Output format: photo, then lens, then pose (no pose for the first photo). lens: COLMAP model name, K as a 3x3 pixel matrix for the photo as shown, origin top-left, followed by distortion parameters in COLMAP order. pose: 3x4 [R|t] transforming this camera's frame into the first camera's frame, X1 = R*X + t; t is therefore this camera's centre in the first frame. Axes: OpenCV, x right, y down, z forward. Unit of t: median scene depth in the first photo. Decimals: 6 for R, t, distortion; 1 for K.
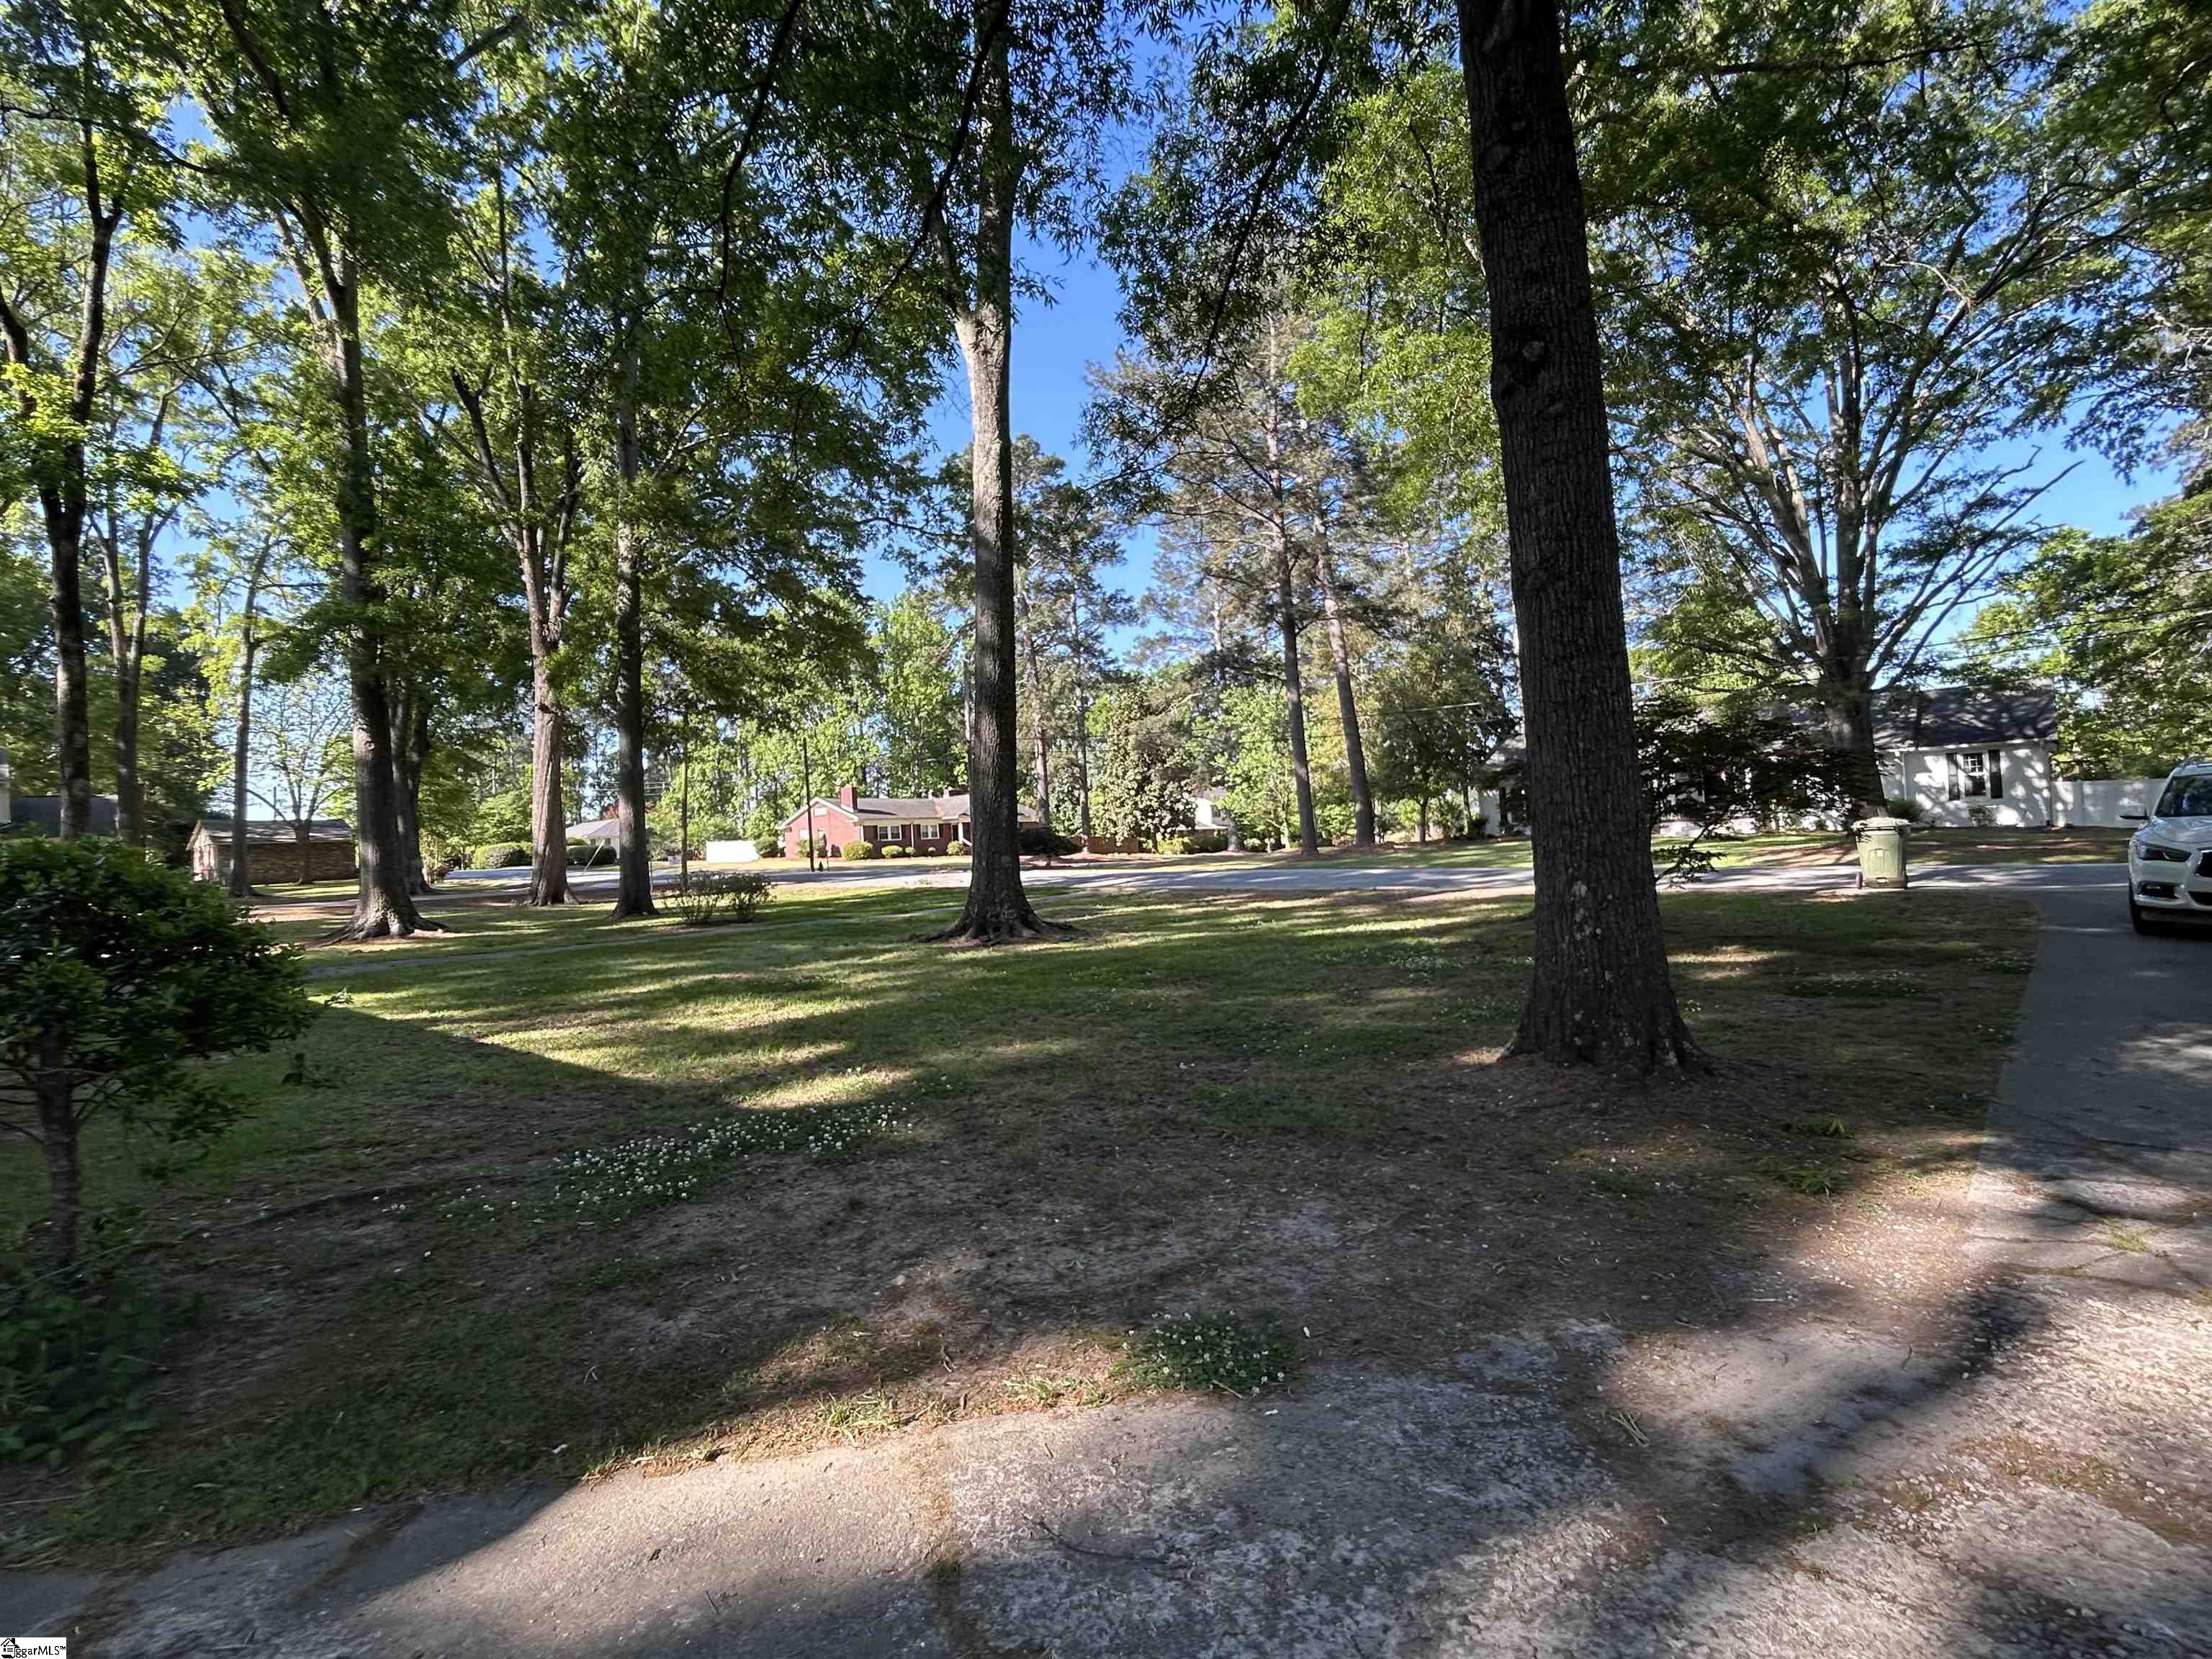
lens RADIAL K [[1066.2, 0, 1100.8], [0, 1066.2, 833.5], [0, 0, 1]] dist [0.004338, 0.002040]
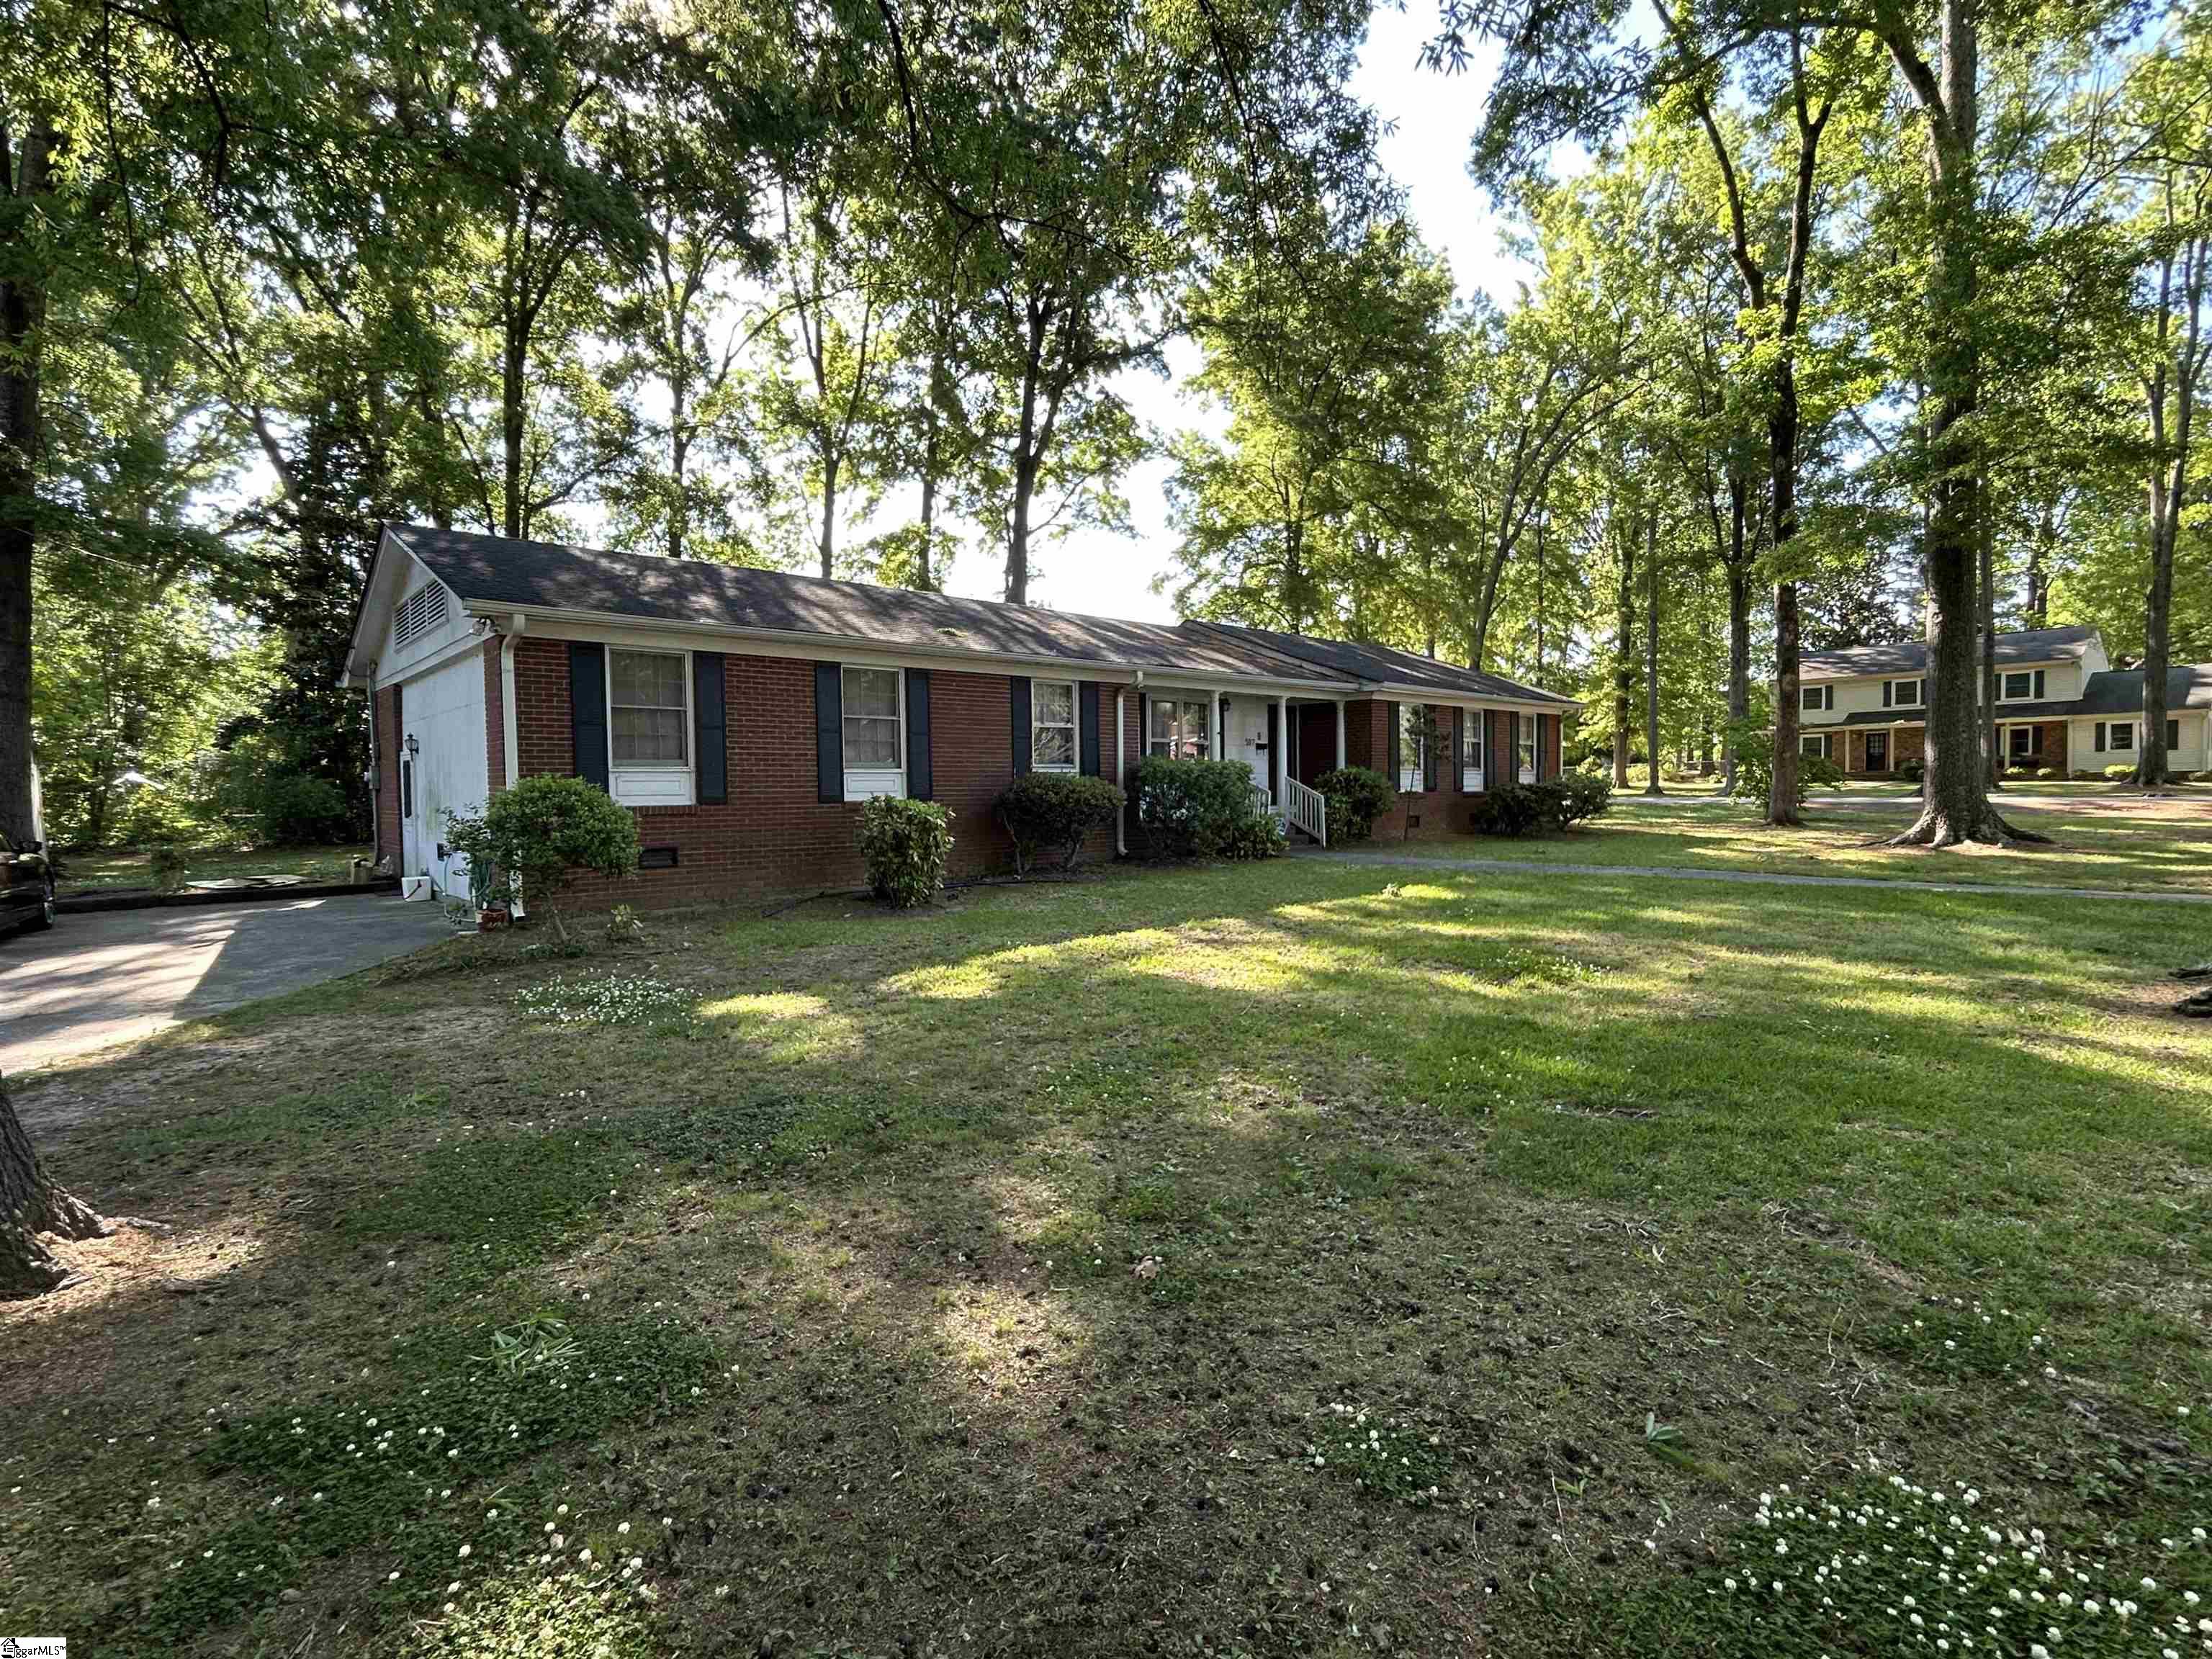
lens RADIAL K [[1066.2, 0, 1109.7], [0, 1066.2, 827.0], [0, 0, 1]] dist [0.004338, 0.002040]
pose [[-0.104088, 0.087692, -0.990695, 1.304364], [0.030561, 0.995917, 0.084943, -0.054588], [0.994098, -0.021435, -0.106343, 2.427789]]
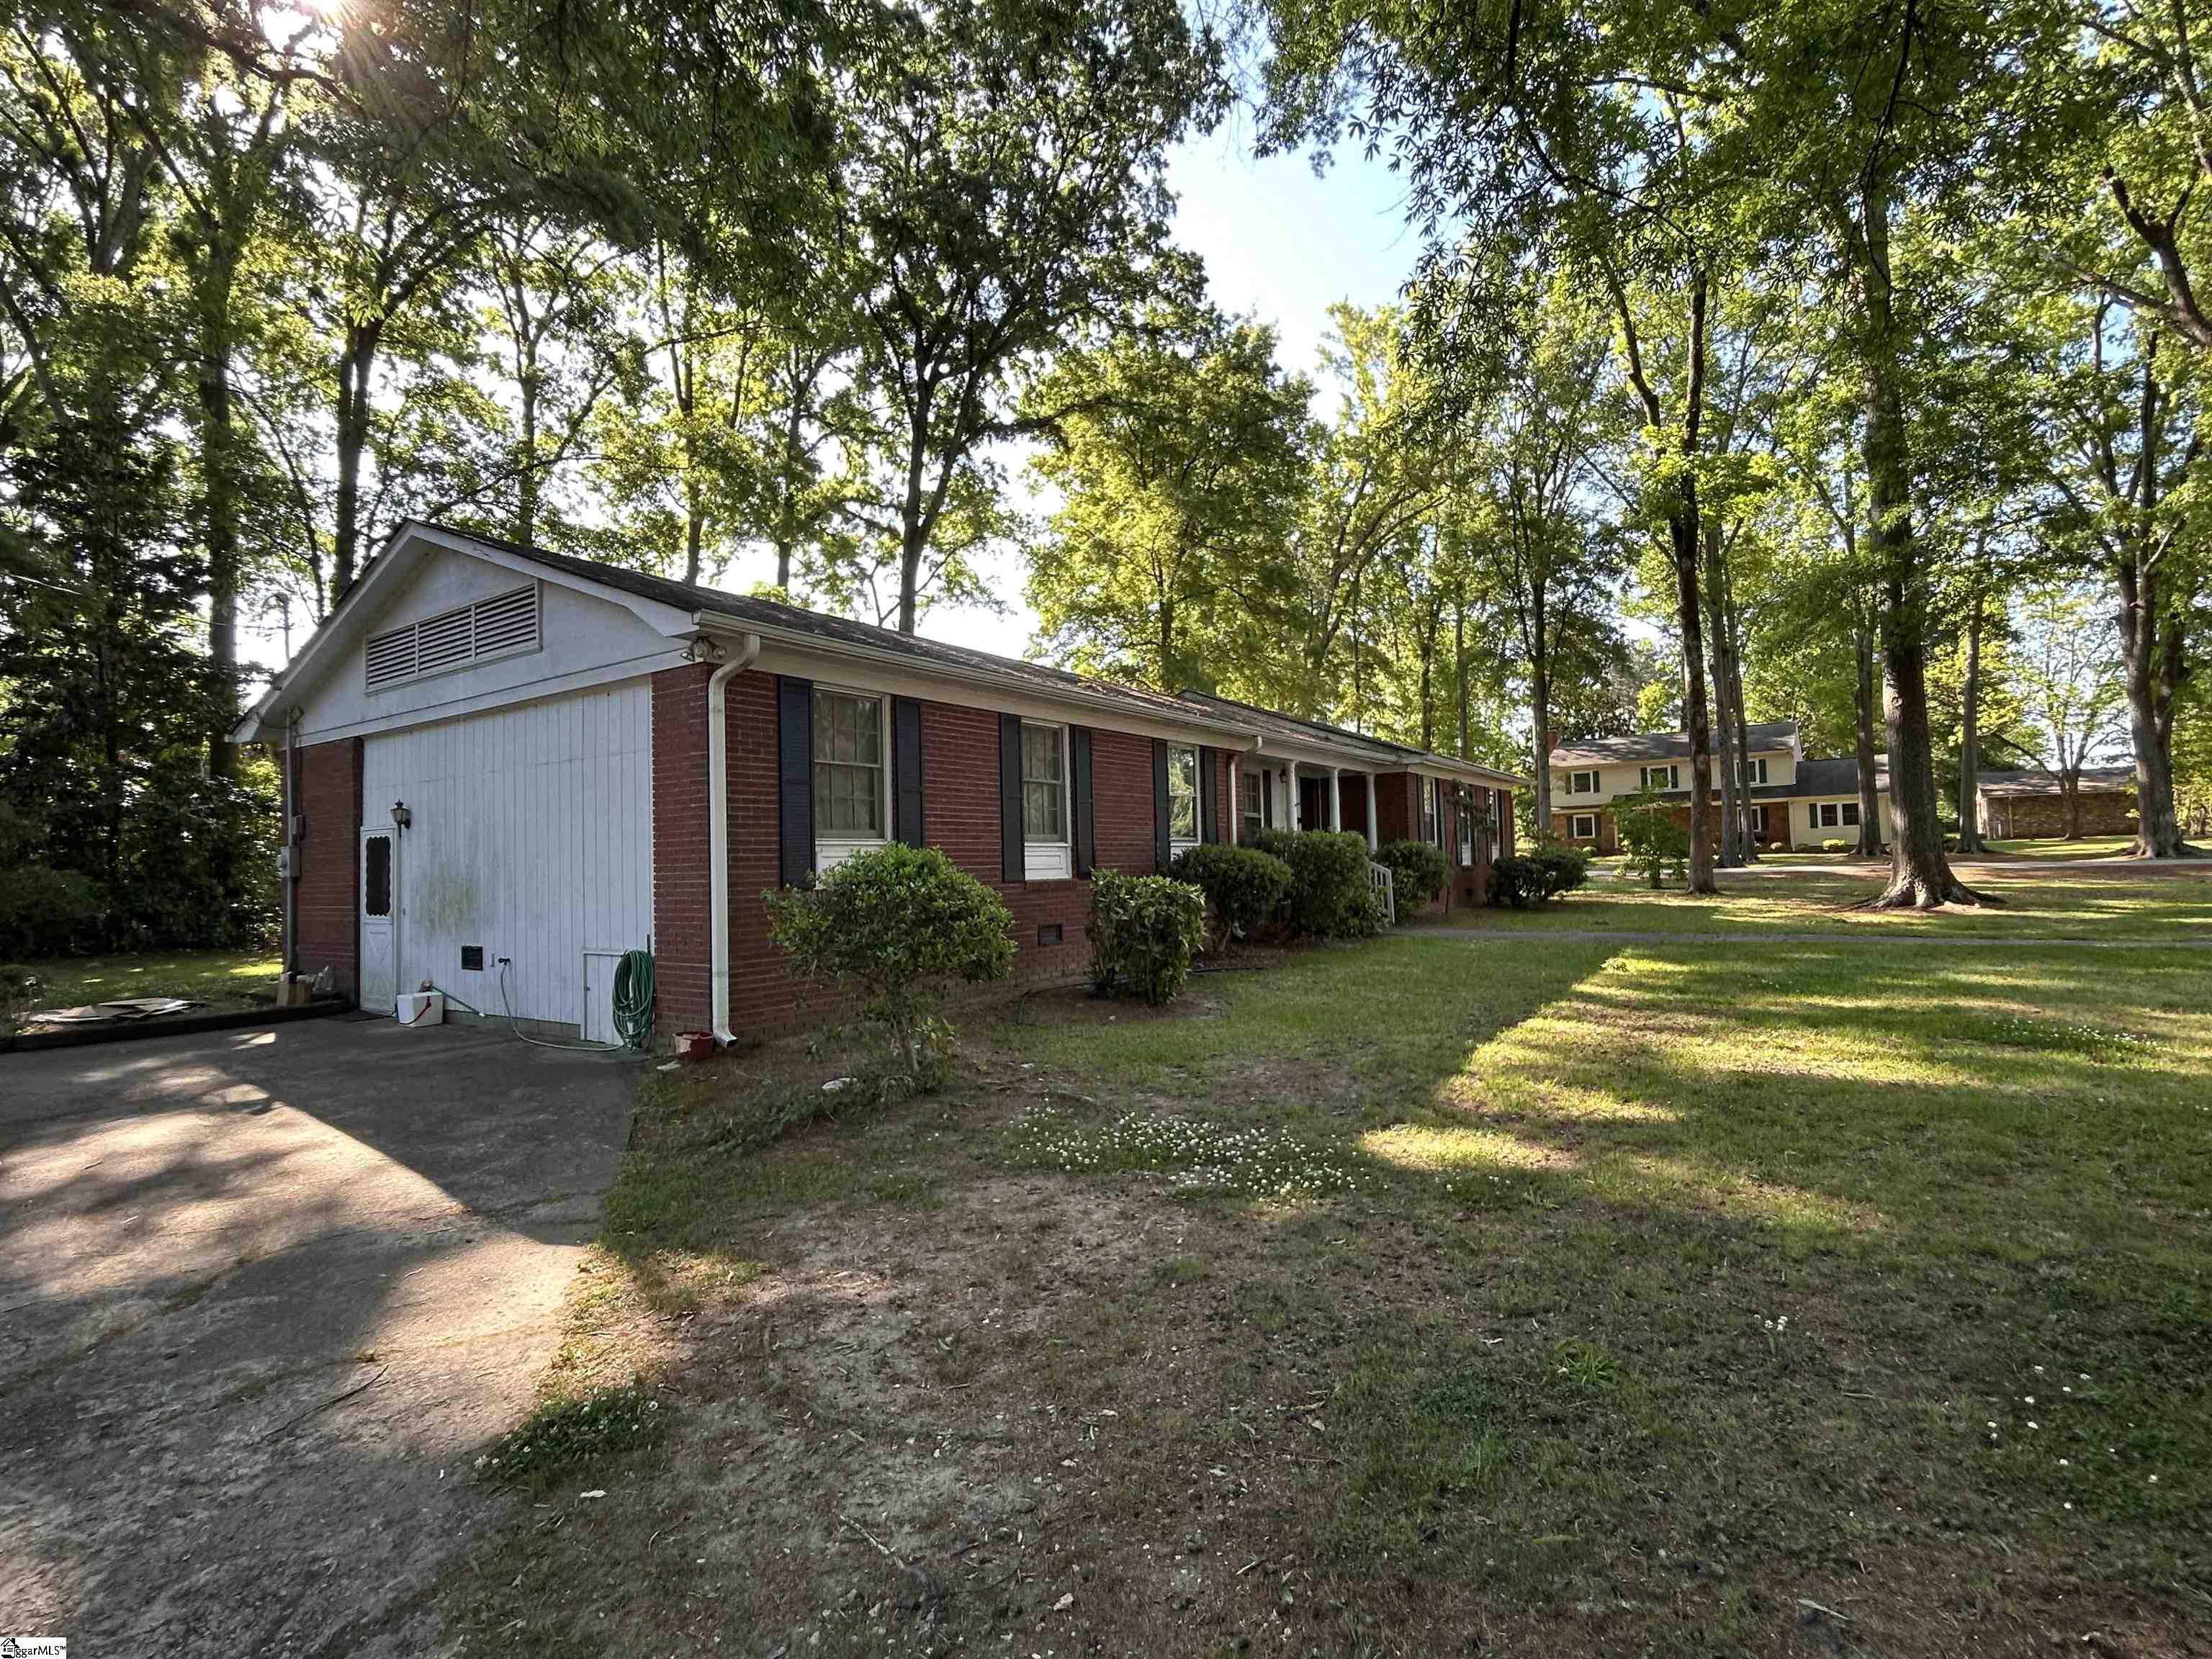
lens RADIAL K [[1066.2, 0, 1105.0], [0, 1066.2, 828.0], [0, 0, 1]] dist [0.004338, 0.002040]
pose [[0.131998, 0.009758, -0.991202, 0.842027], [0.033078, 0.999351, 0.014244, -0.045479], [0.990698, -0.034668, 0.131589, 1.019909]]
